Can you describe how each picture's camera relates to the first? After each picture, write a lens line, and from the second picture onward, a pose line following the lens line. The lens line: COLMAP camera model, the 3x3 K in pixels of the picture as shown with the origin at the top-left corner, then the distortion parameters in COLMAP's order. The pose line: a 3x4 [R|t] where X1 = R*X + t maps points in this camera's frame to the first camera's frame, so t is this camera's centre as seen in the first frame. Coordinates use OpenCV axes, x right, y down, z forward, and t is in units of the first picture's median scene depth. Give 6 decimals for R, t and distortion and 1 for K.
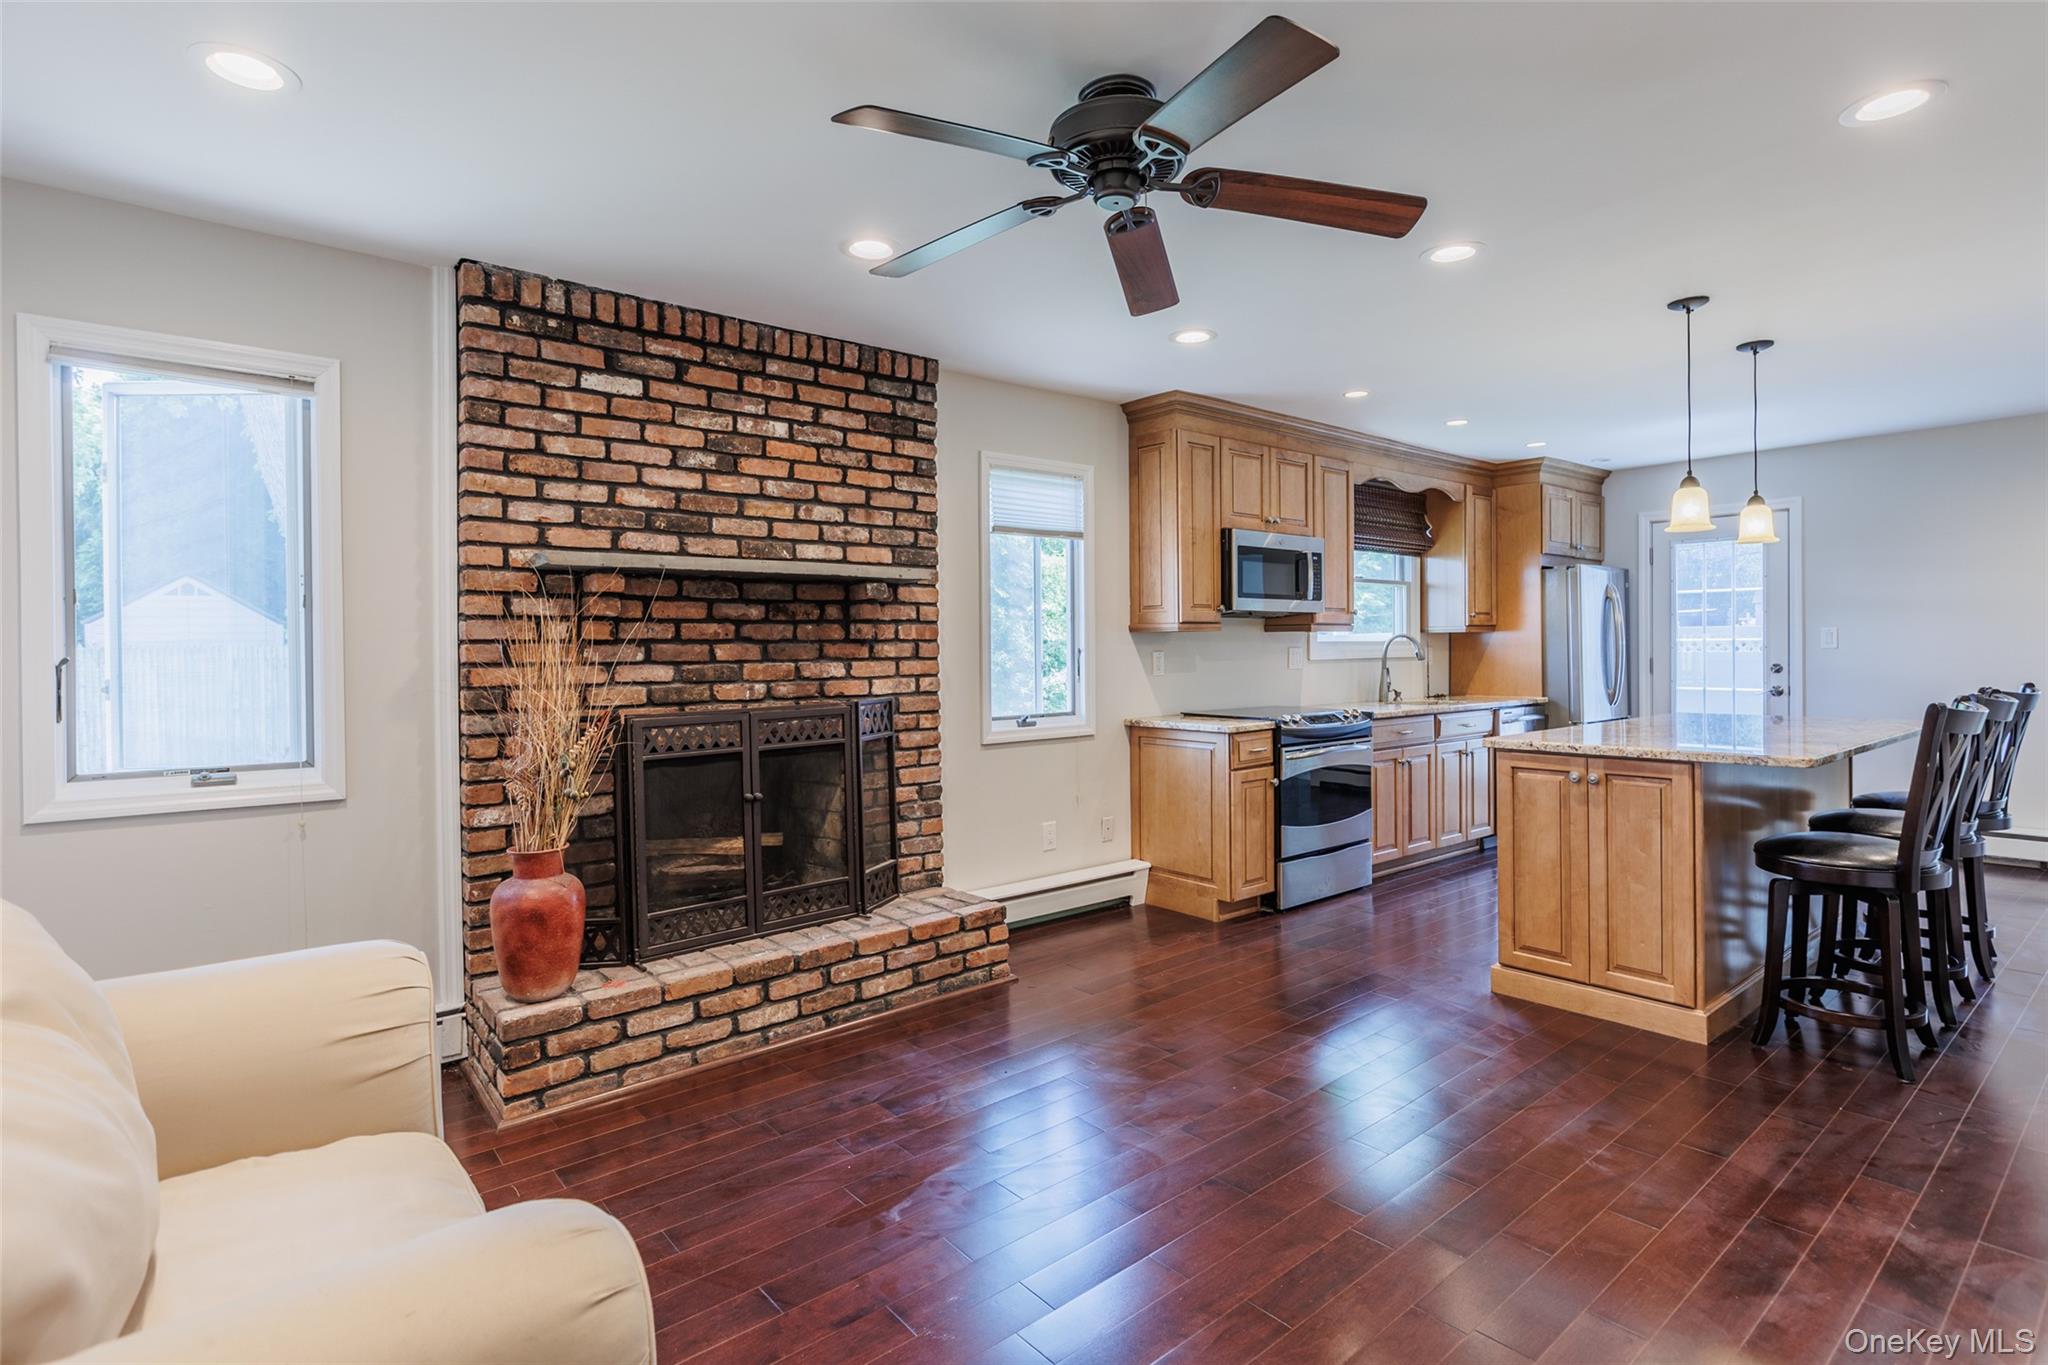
lens RADIAL K [[1000.5, 0, 1029.8], [0, 1000.5, 658.3], [0, 0, 1]] dist [-0.005055, -0.001153]
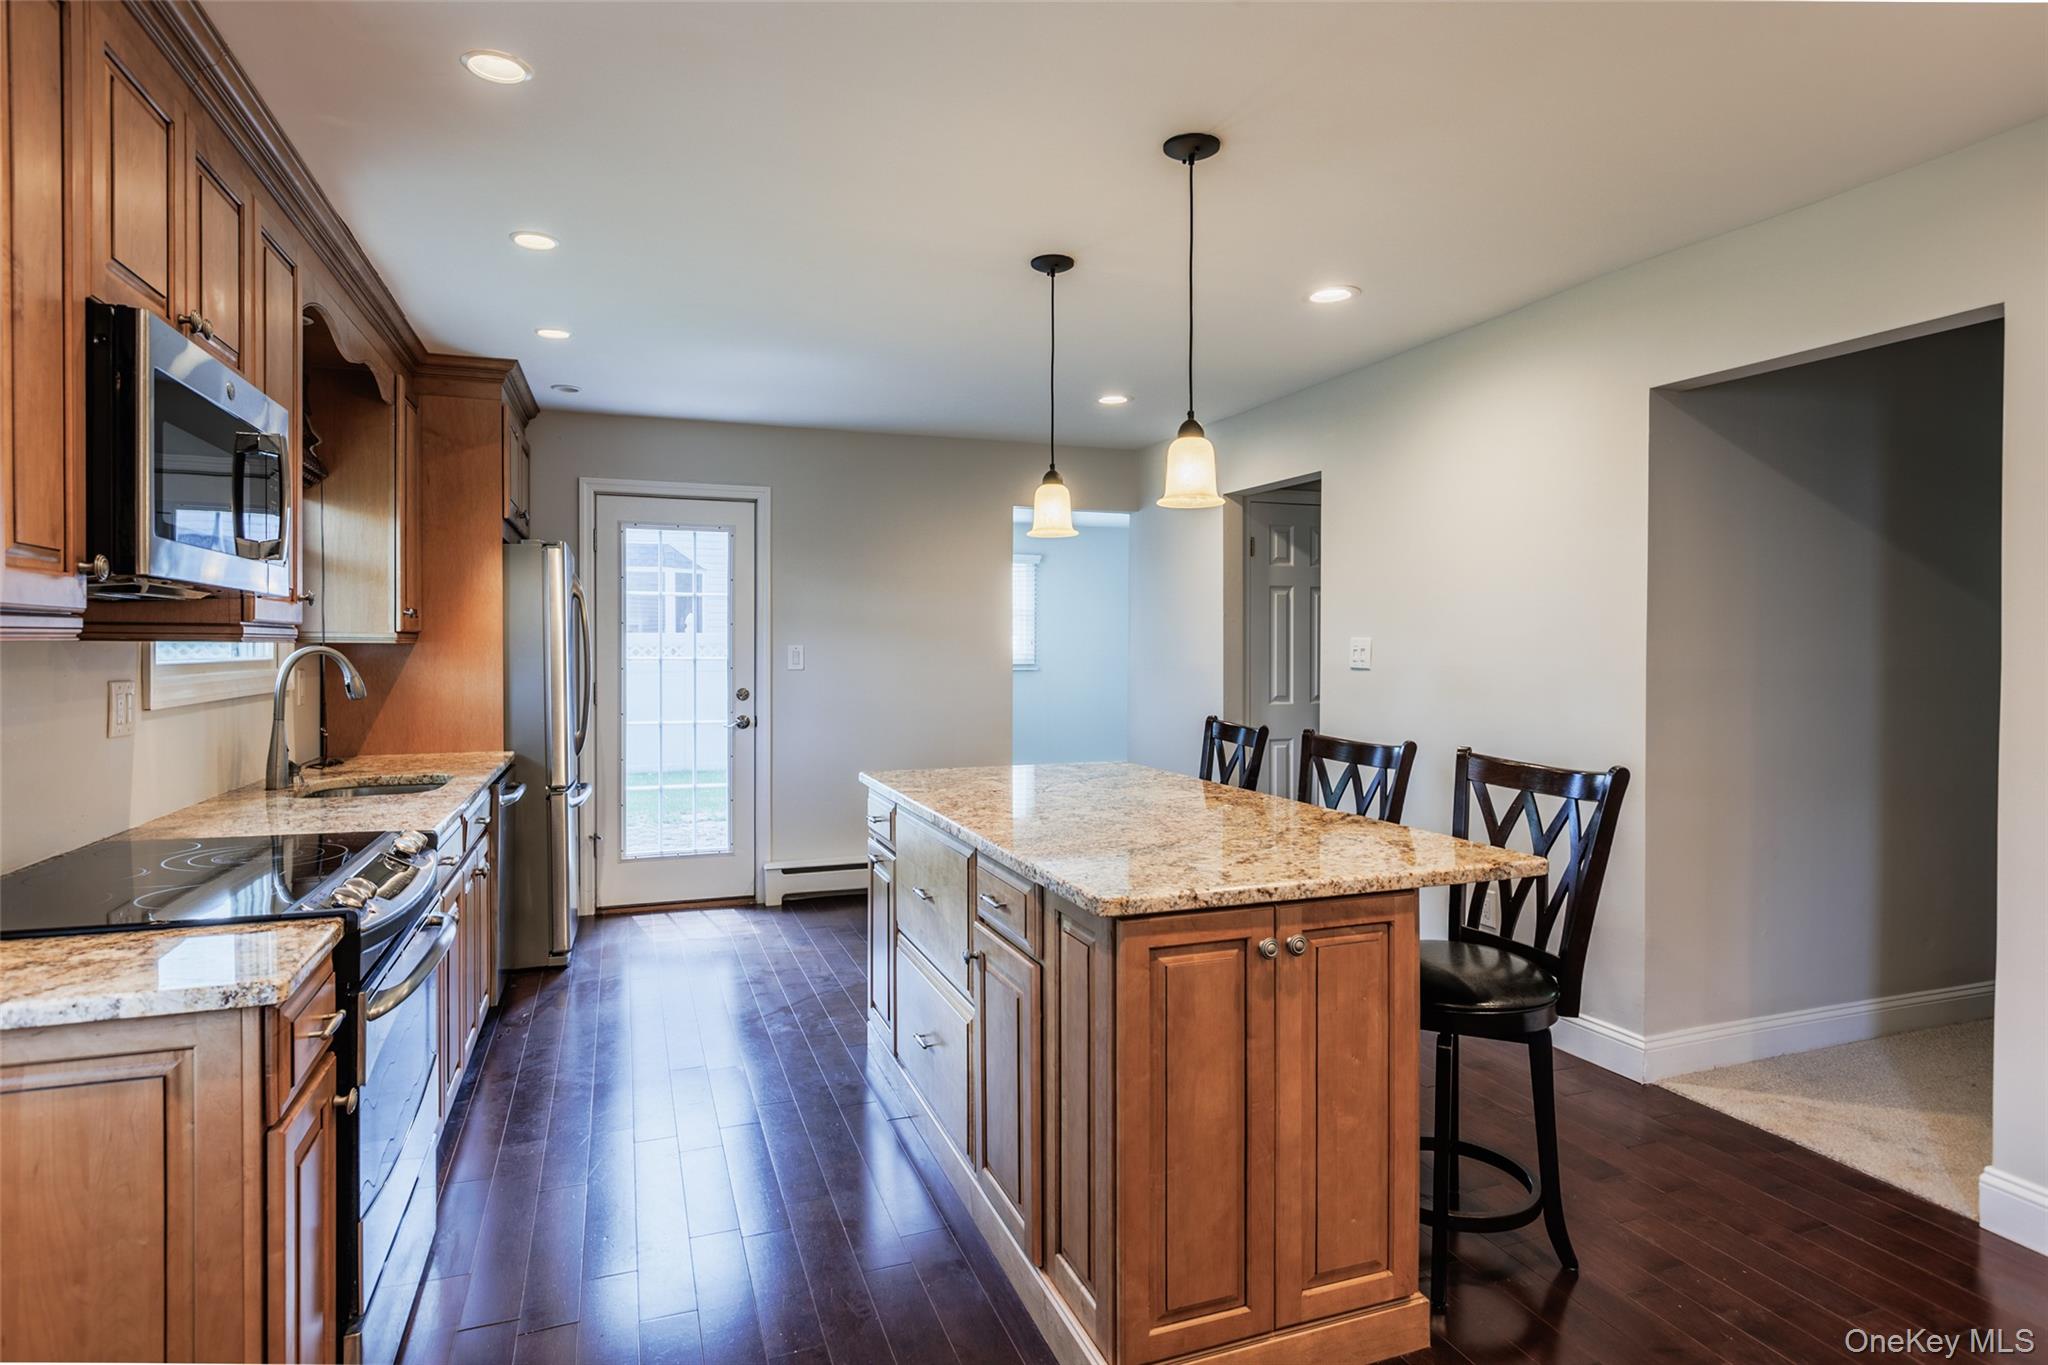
lens RADIAL K [[1097.2, 0, 1016.6], [0, 1097.2, 659.2], [0, 0, 1]] dist [0.002887, 0.000386]
pose [[0.331880, 0.001281, 0.943321, -0.033811], [0.001918, 0.999996, -0.002032, -0.026681], [-0.943320, 0.002484, 0.331876, 0.805402]]
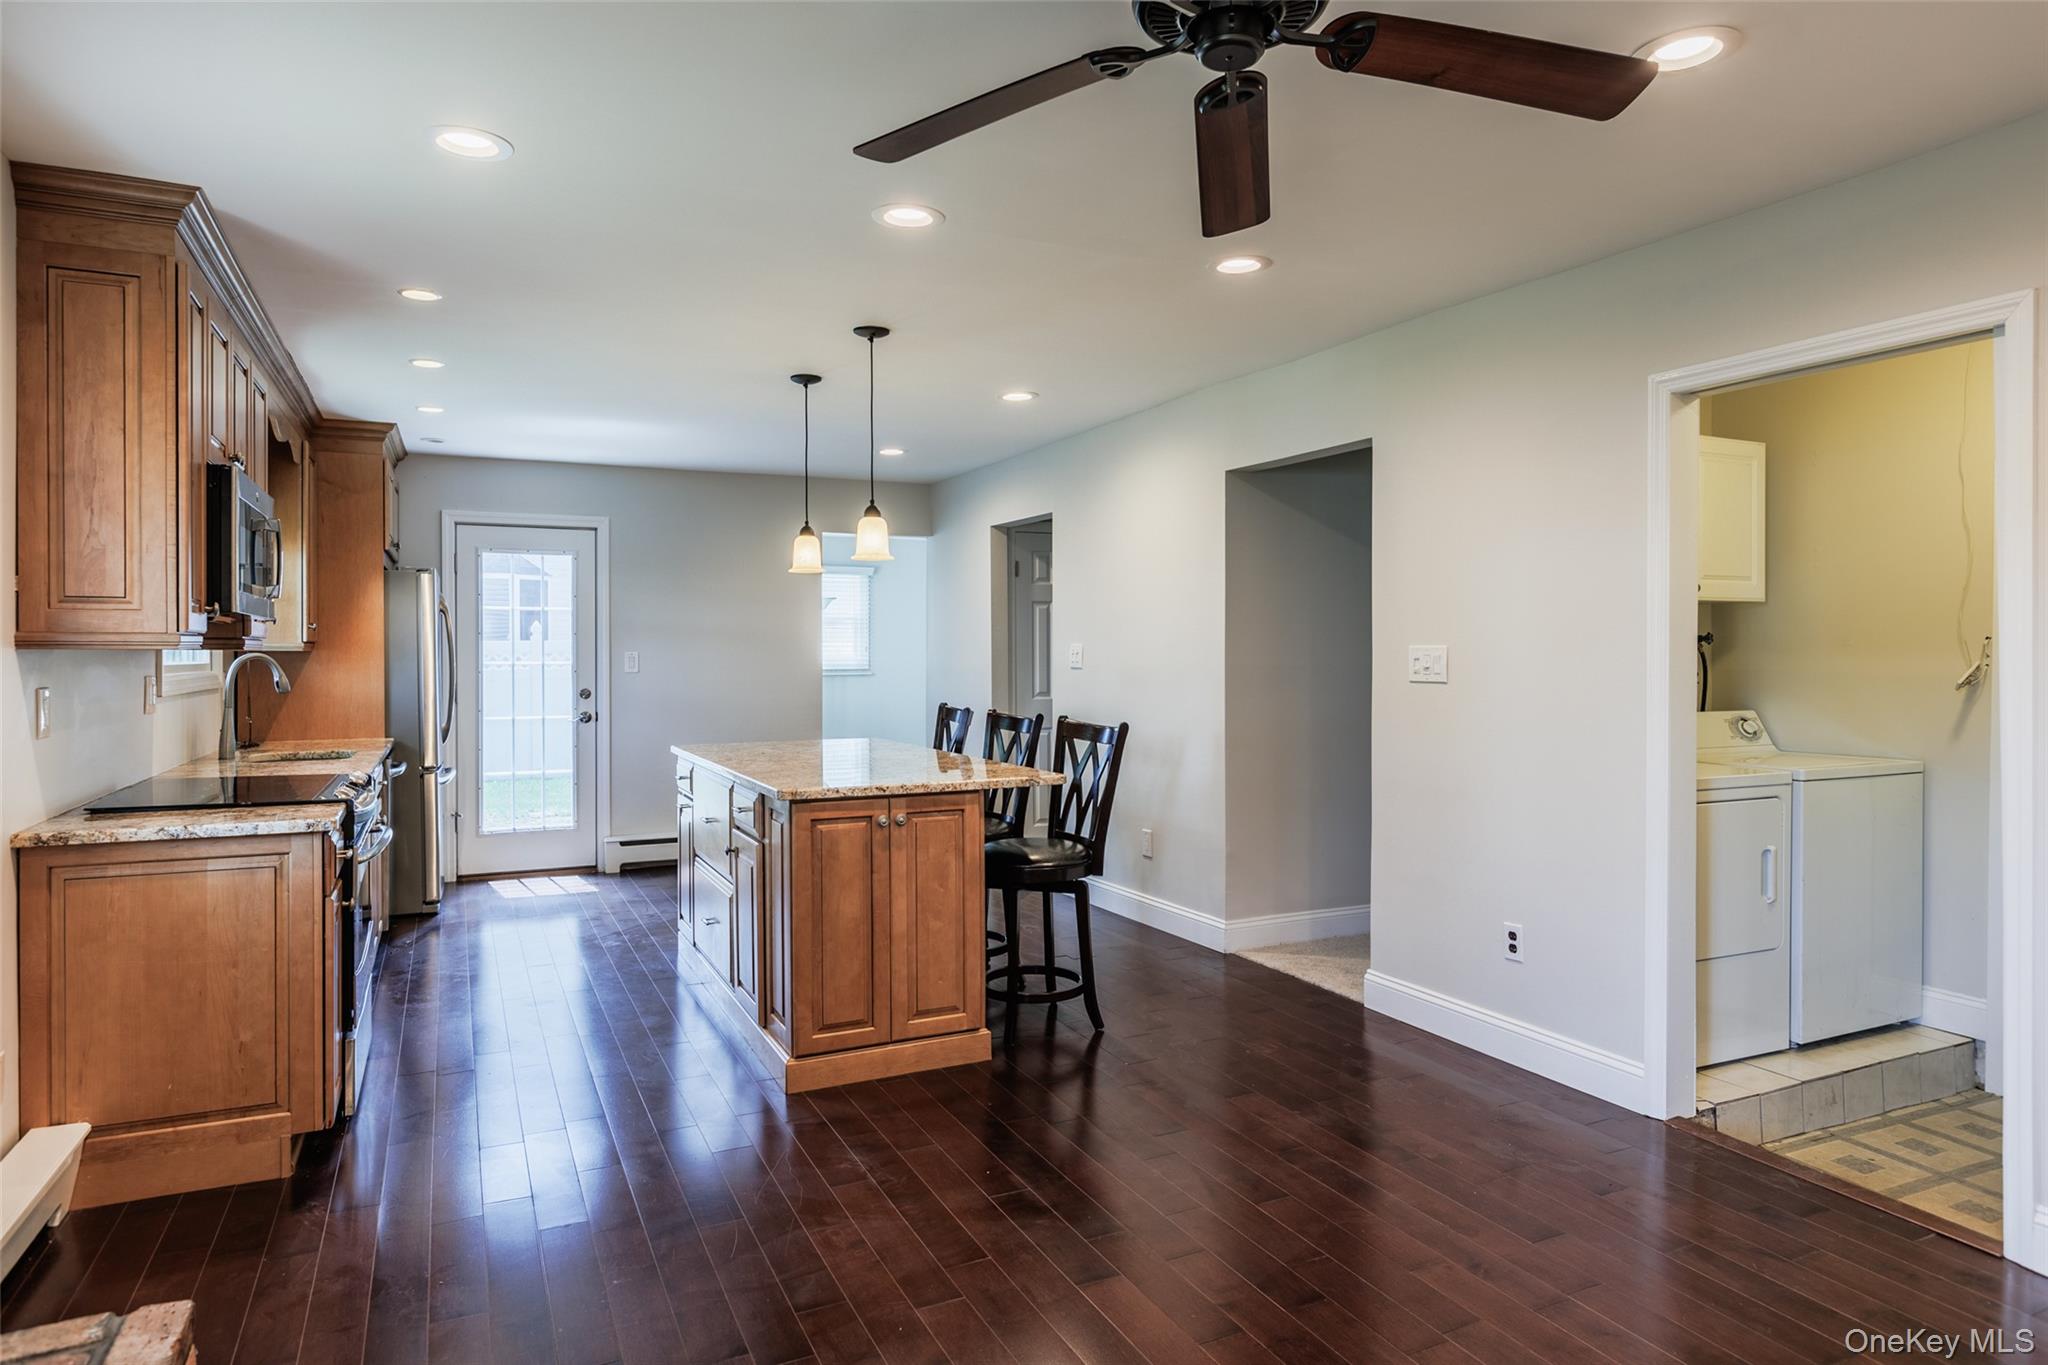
lens RADIAL K [[1195.0, 0, 1008.0], [0, 1195.0, 657.4], [0, 0, 1]] dist [0.002684, -0.000921]
pose [[0.247228, 0.007538, 0.968928, -0.425141], [0.007266, 0.999927, -0.009634, -0.017296], [-0.968930, 0.009422, 0.247155, 0.531075]]
